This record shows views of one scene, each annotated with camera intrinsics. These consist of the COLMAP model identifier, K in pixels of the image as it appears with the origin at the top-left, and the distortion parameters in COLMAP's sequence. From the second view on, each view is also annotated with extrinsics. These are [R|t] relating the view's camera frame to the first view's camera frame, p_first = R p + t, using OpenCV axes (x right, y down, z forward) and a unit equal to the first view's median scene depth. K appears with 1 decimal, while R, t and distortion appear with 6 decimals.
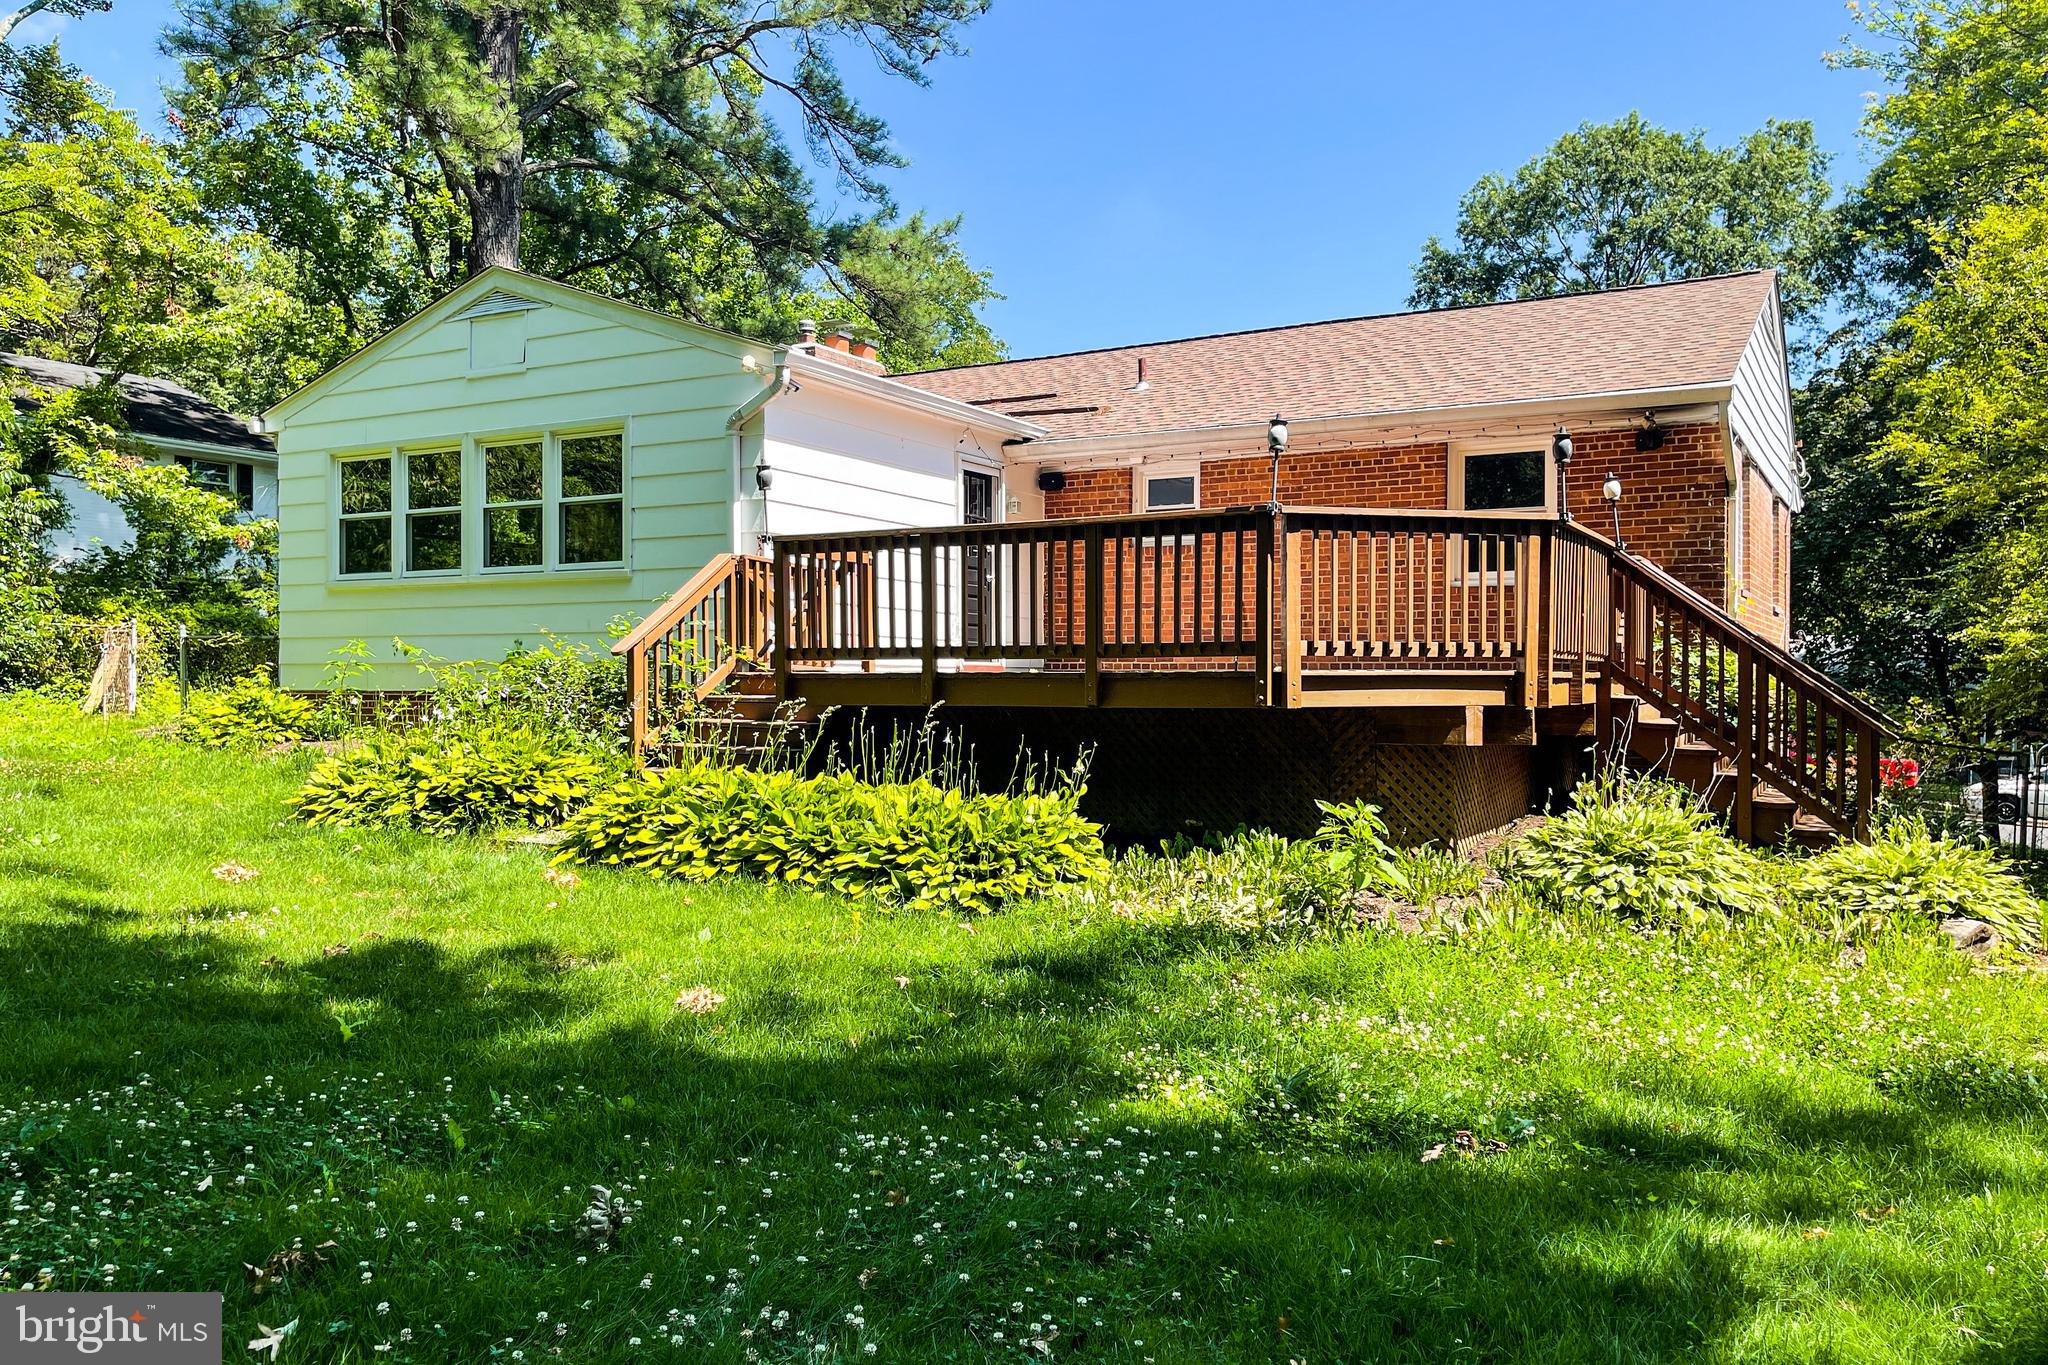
lens RADIAL K [[1567.8, 0, 1035.5], [0, 1567.8, 668.3], [0, 0, 1]] dist [0.075015, -0.090422]
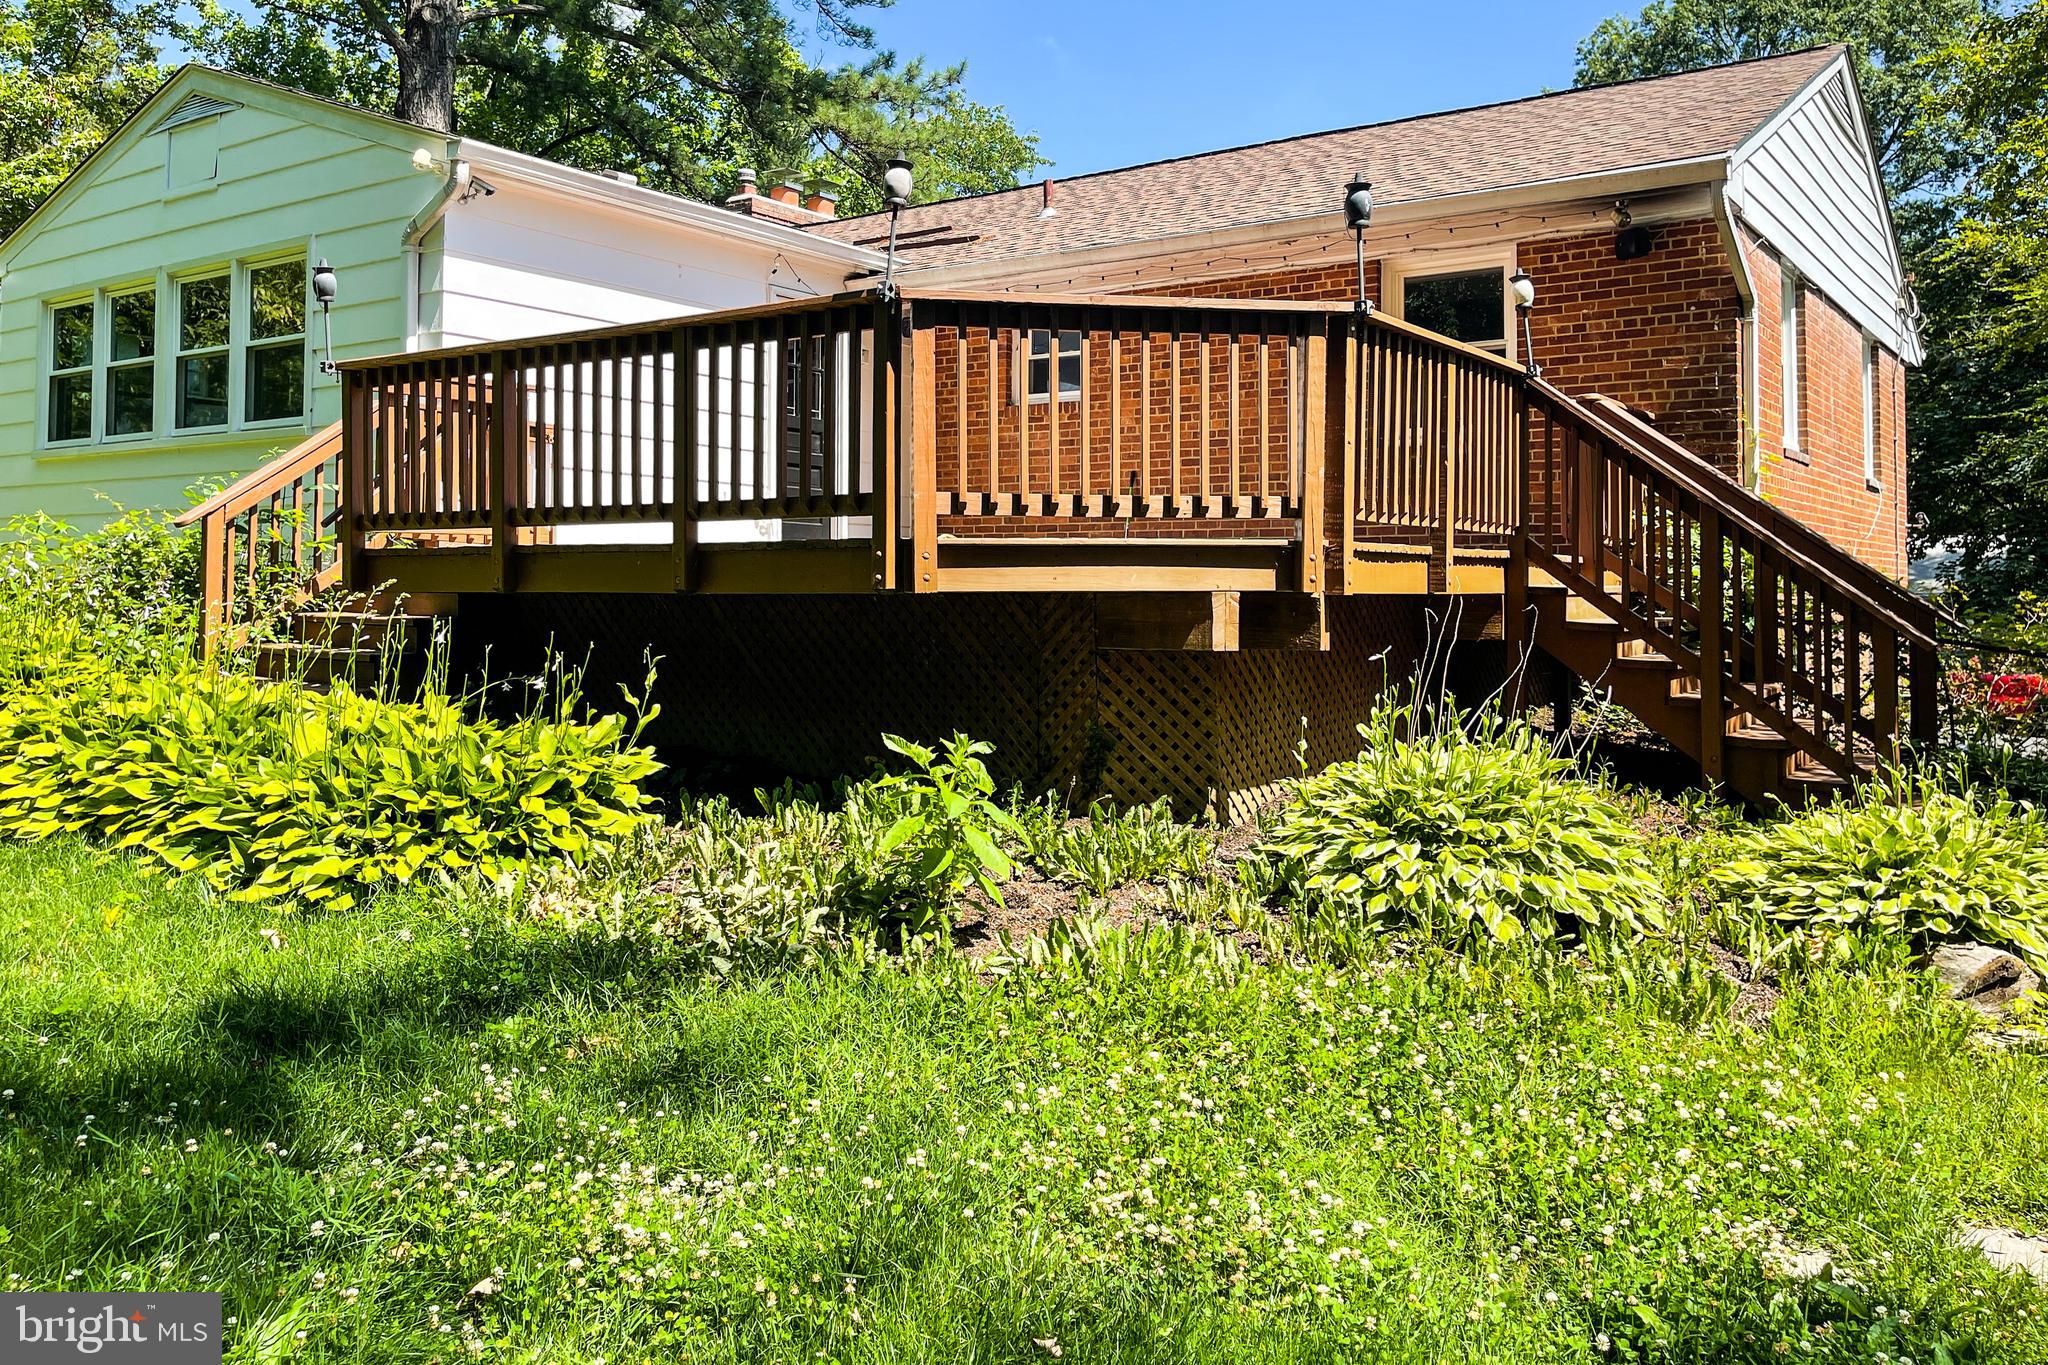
lens RADIAL K [[1584.4, 0, 1024.4], [0, 1584.4, 545.6], [0, 0, 1]] dist [0.062487, -0.064127]
pose [[0.994002, -0.000707, -0.109358, 0.234214], [-0.001262, 0.999838, -0.017933, 0.014520], [0.109353, 0.017964, 0.993841, 0.282953]]
